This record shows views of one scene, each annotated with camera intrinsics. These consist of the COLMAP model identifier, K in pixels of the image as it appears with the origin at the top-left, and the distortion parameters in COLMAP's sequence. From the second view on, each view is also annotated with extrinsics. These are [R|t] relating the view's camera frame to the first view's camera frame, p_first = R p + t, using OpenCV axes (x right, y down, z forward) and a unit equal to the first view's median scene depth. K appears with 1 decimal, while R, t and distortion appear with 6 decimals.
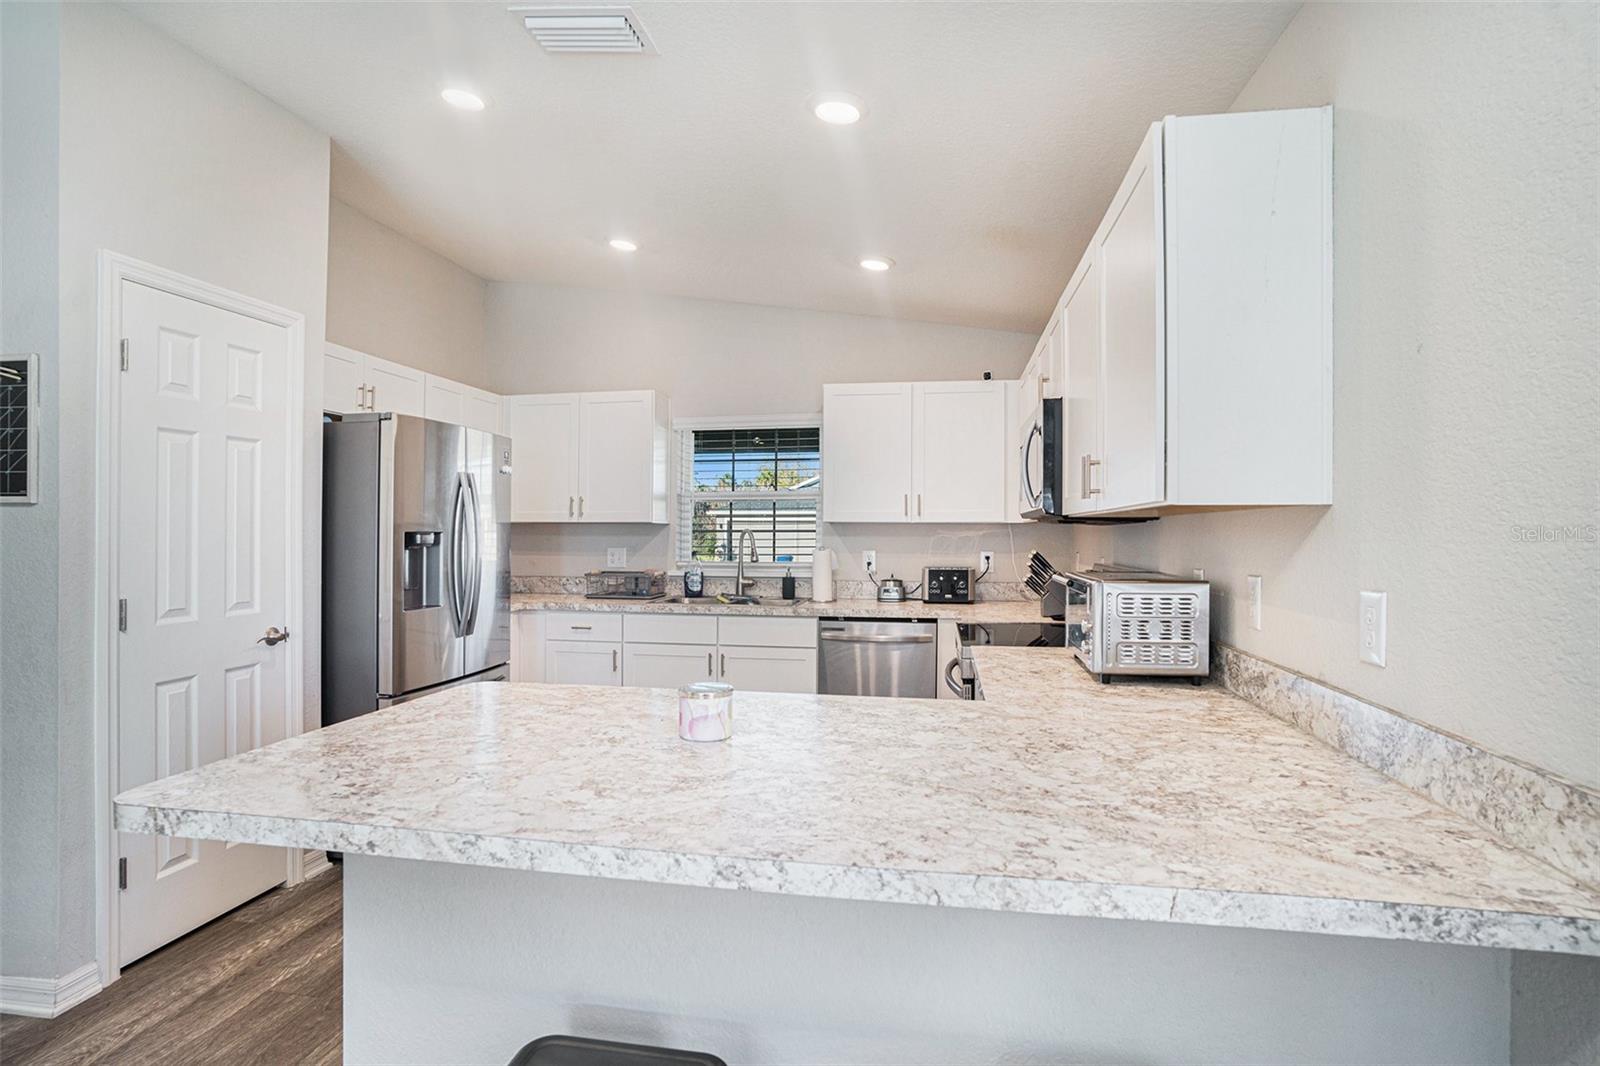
lens RADIAL K [[805.2, 0, 800.0], [0, 805.2, 533.0], [0, 0, 1]] dist [-0.000961, -0.000011]
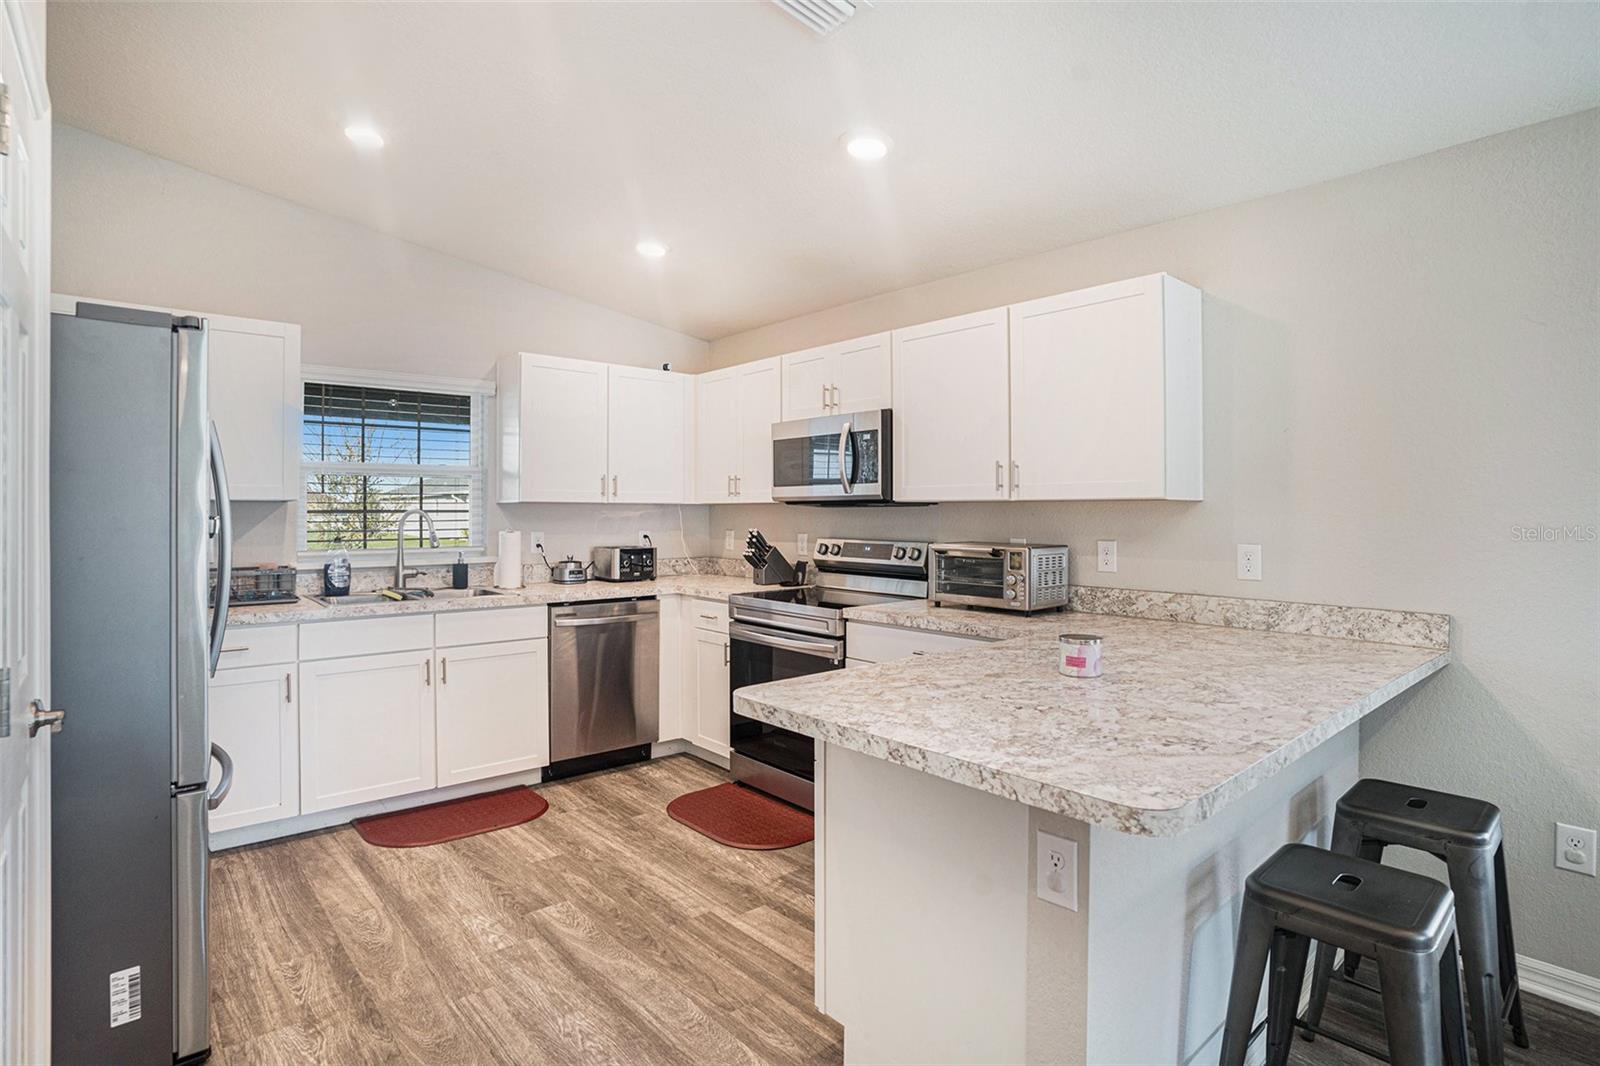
lens RADIAL K [[817.2, 0, 729.4], [0, 817.2, 500.0], [0, 0, 1]] dist [-0.000830, -0.000011]
pose [[0.667387, 0.009629, 0.744649, -0.490556], [0.000449, 0.999911, -0.013332, -0.002815], [-0.744711, 0.009232, 0.667323, 0.189852]]
